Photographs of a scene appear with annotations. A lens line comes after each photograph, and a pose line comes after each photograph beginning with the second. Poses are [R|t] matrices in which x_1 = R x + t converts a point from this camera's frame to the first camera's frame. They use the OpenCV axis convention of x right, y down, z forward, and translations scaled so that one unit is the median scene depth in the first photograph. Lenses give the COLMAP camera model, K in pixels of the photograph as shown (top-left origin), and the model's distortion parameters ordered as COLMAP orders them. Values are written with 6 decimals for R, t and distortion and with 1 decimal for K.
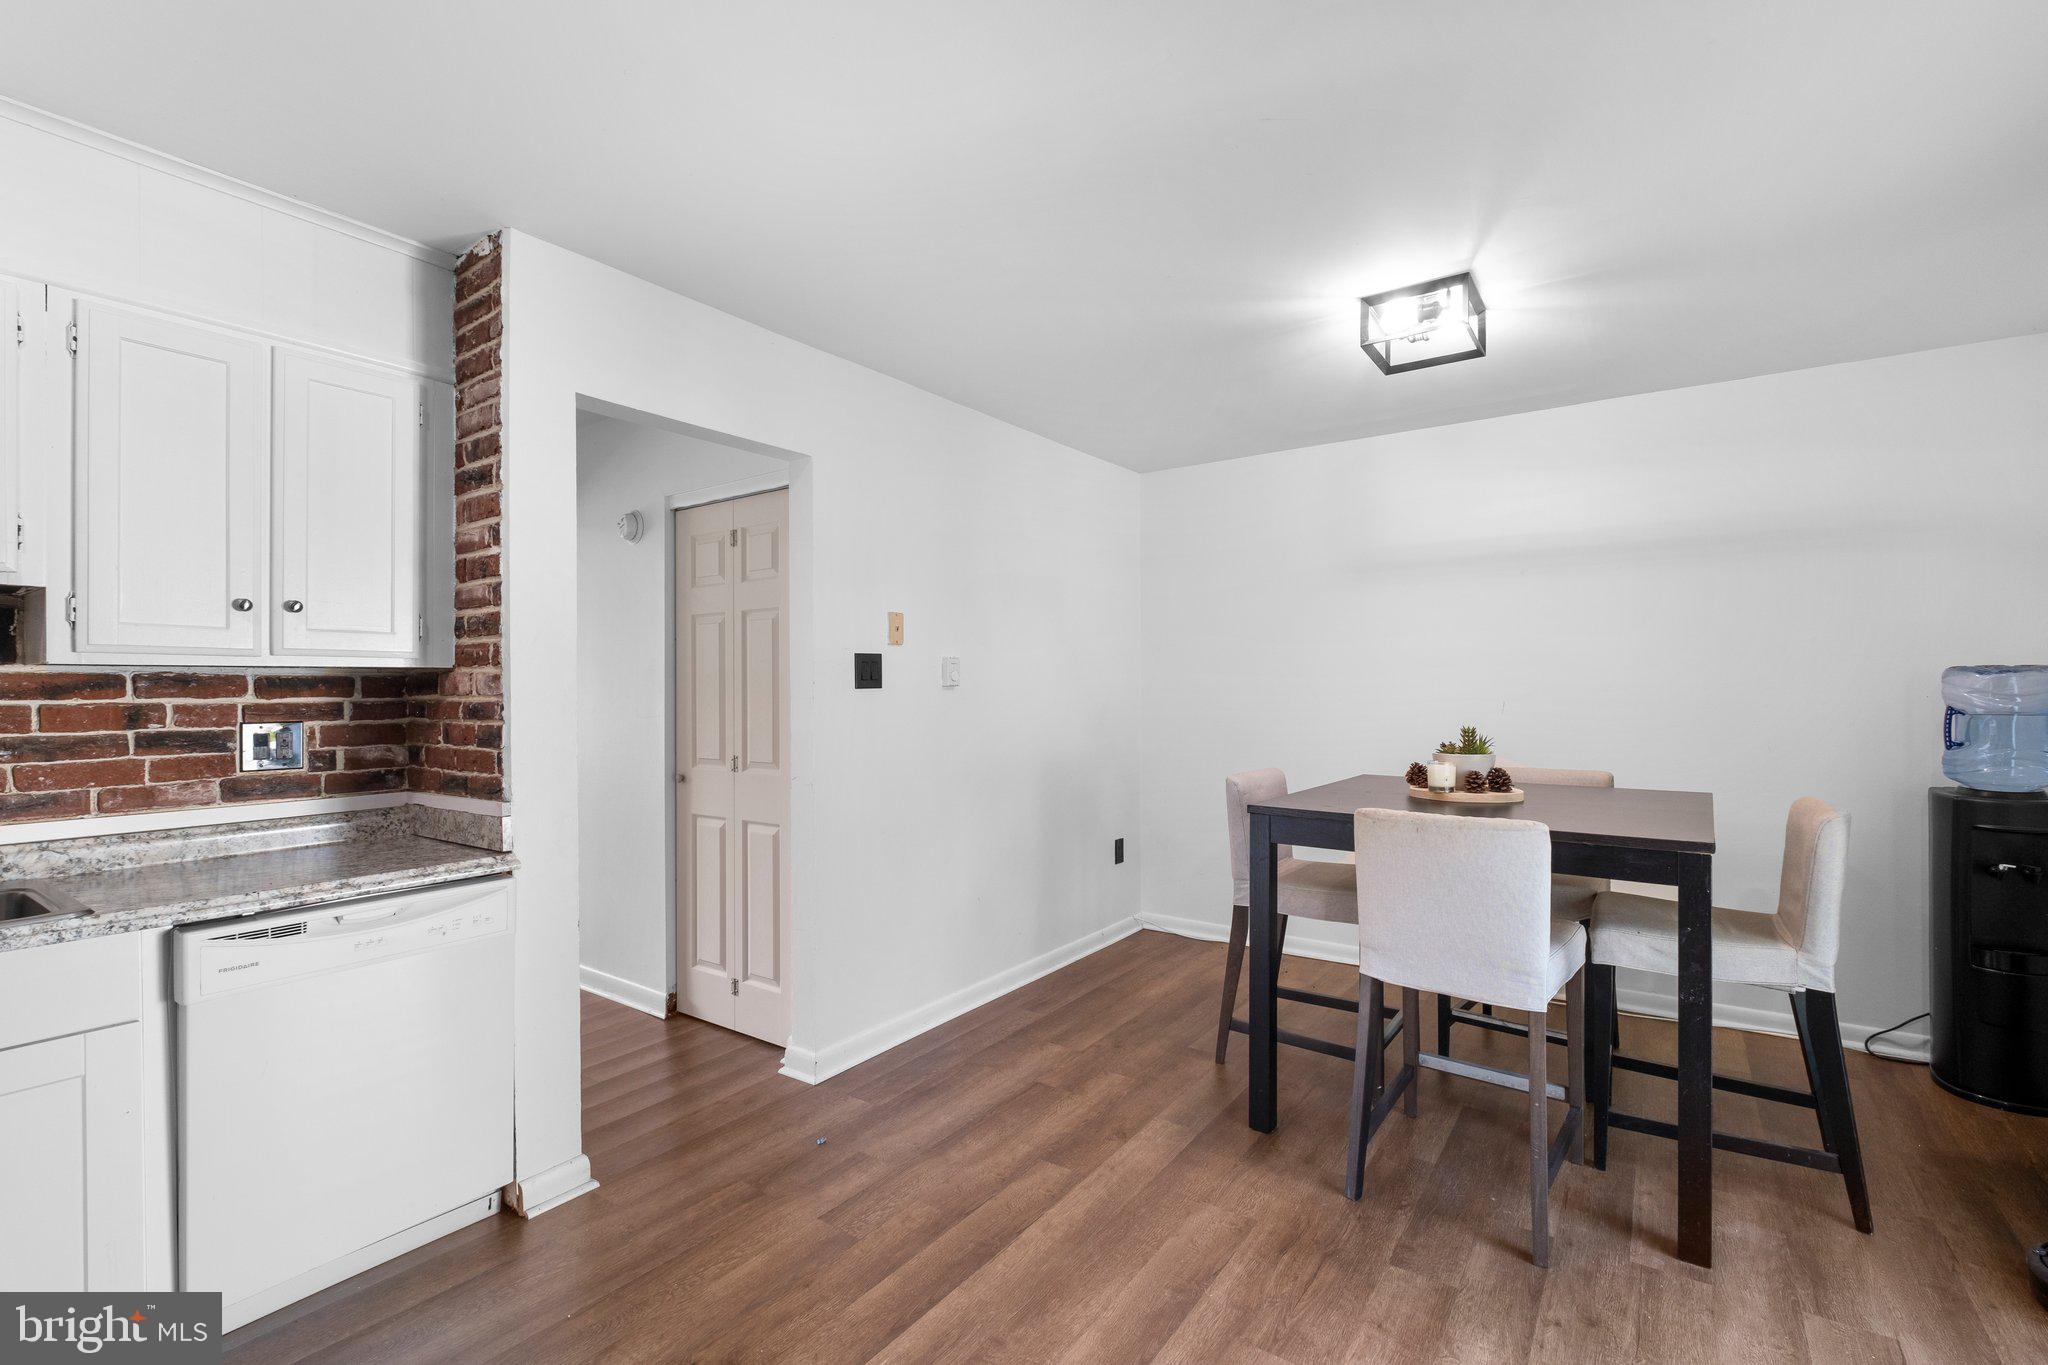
lens RADIAL K [[903.8, 0, 1021.1], [0, 903.8, 688.4], [0, 0, 1]] dist [0.008996, -0.008121]
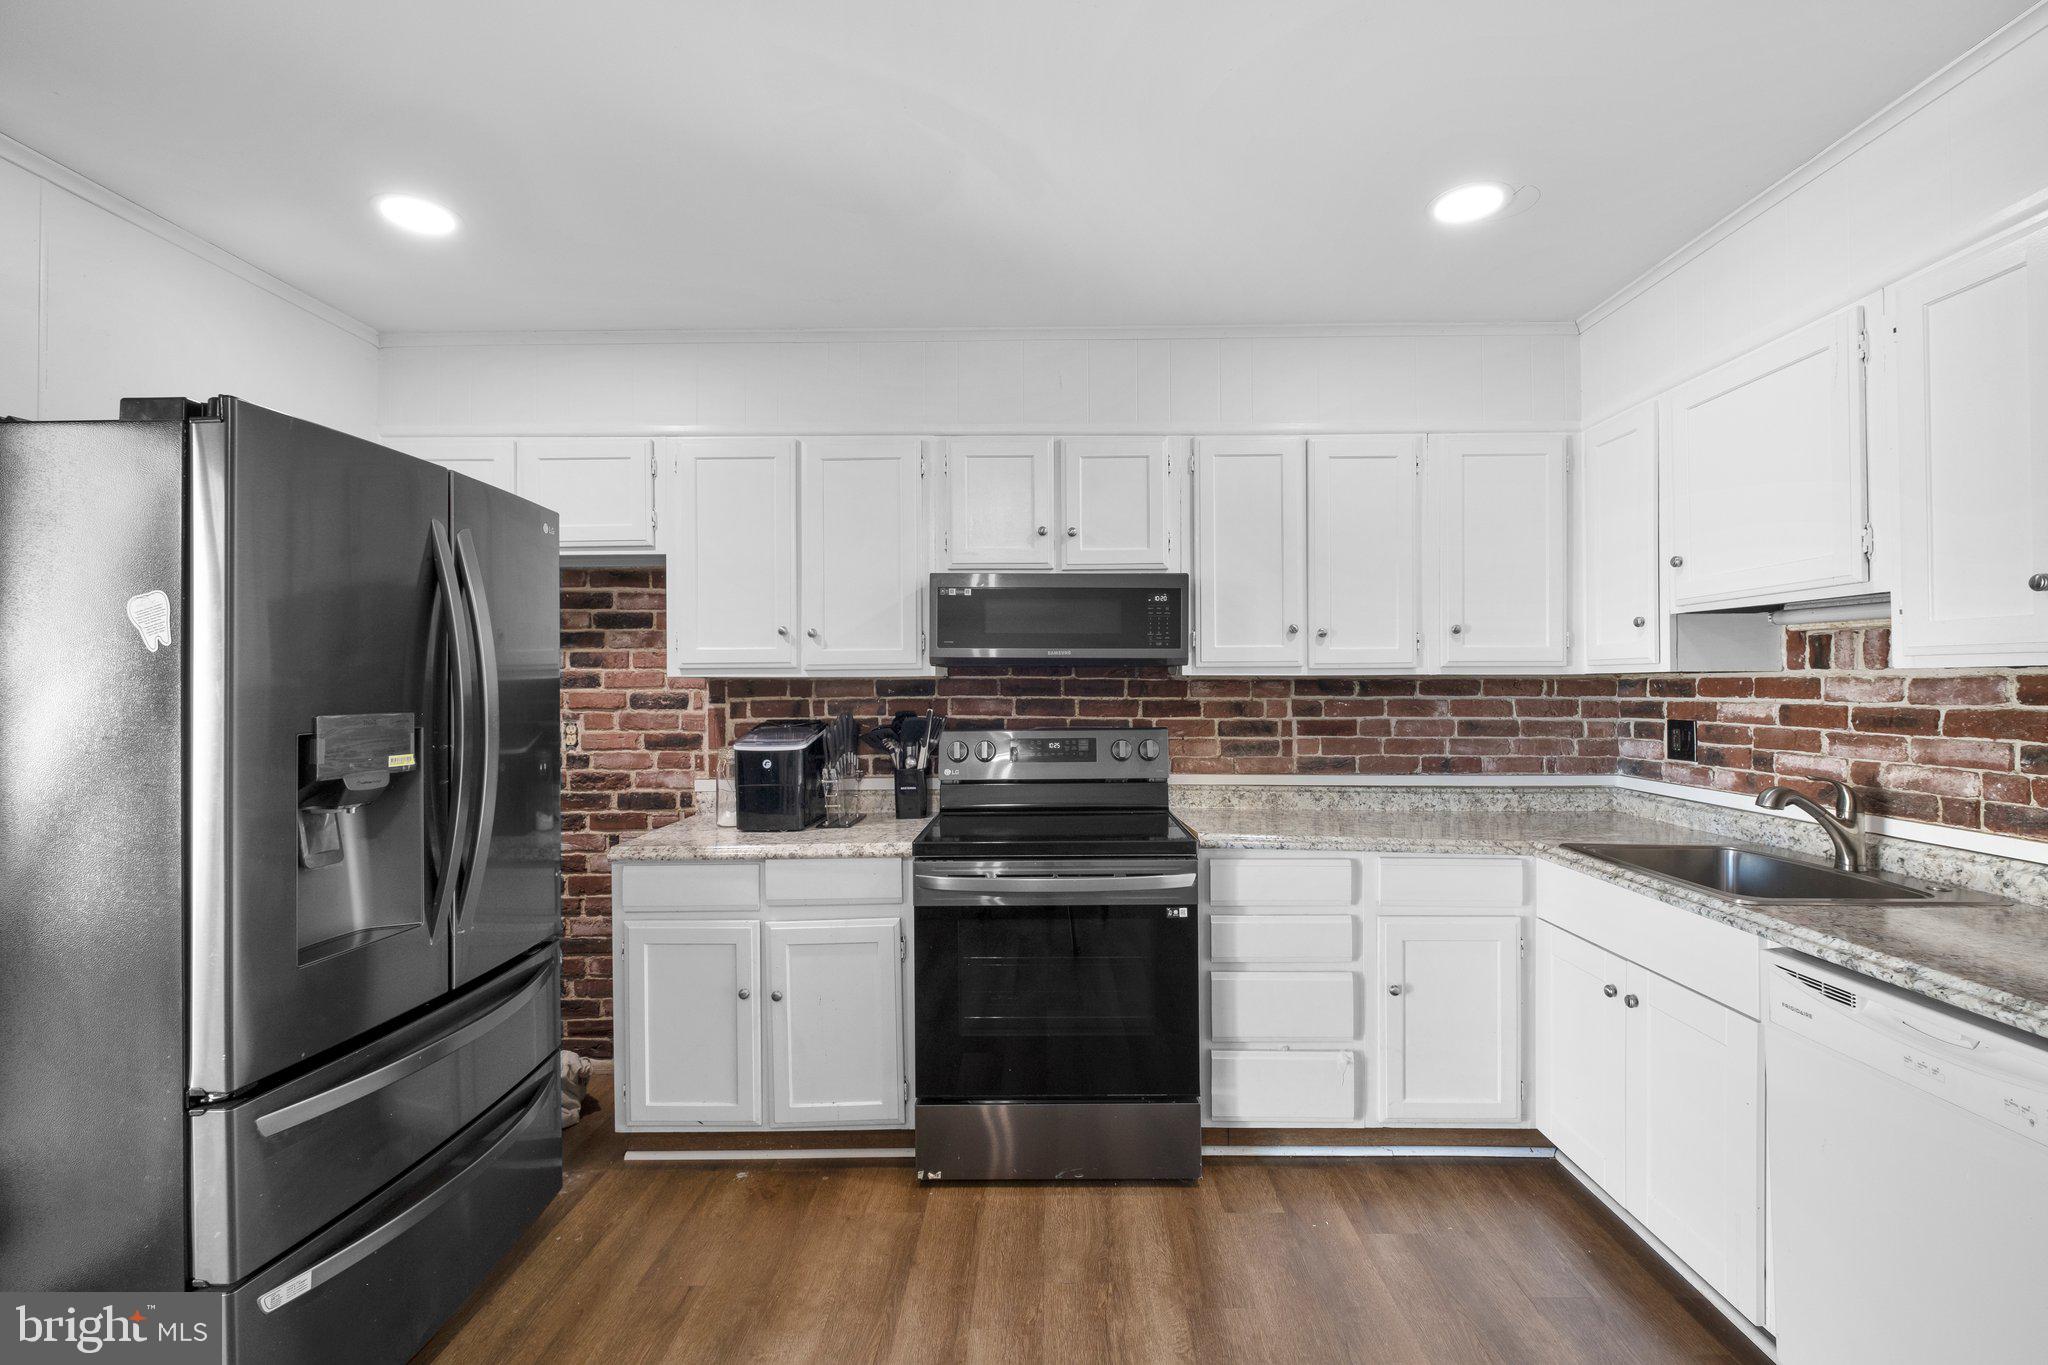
lens RADIAL K [[875.6, 0, 1053.6], [0, 875.6, 679.7], [0, 0, 1]] dist [0.004242, -0.007752]
pose [[-0.806331, 0.004007, -0.591451, 0.191259], [0.006843, 0.999973, -0.002555, -0.016179], [0.591425, -0.006107, -0.806337, 1.044421]]
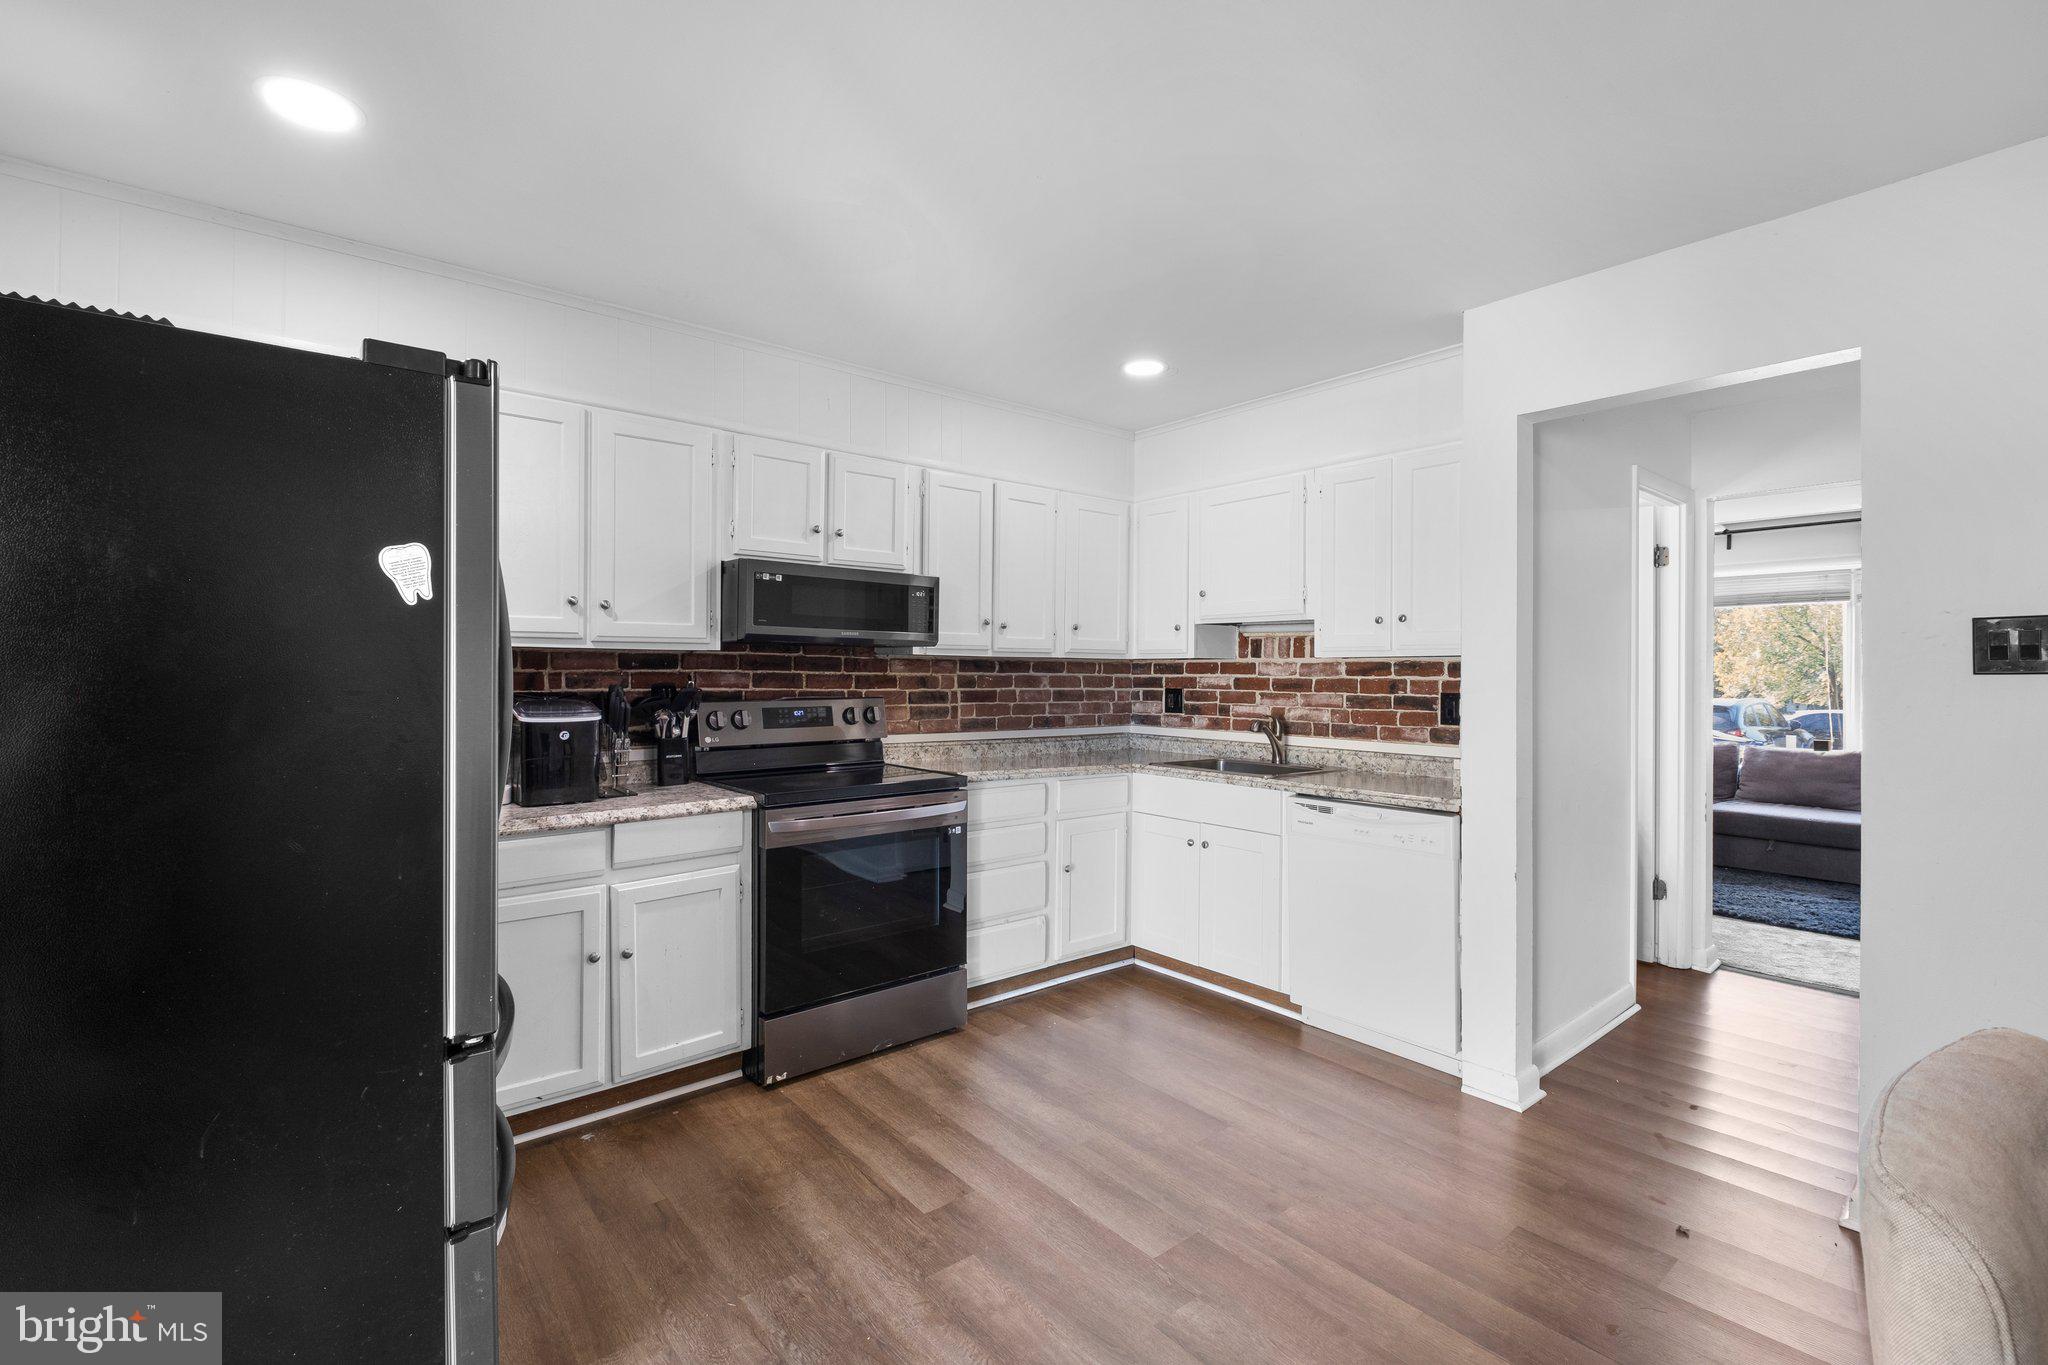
lens RADIAL K [[883.7, 0, 1057.4], [0, 883.7, 672.1], [0, 0, 1]] dist [0.000778, -0.007316]
pose [[-0.228821, 0.003261, -0.973463, 0.815691], [-0.005288, 0.999975, 0.004593, -0.000730], [0.973454, 0.006198, -0.228799, 0.760670]]
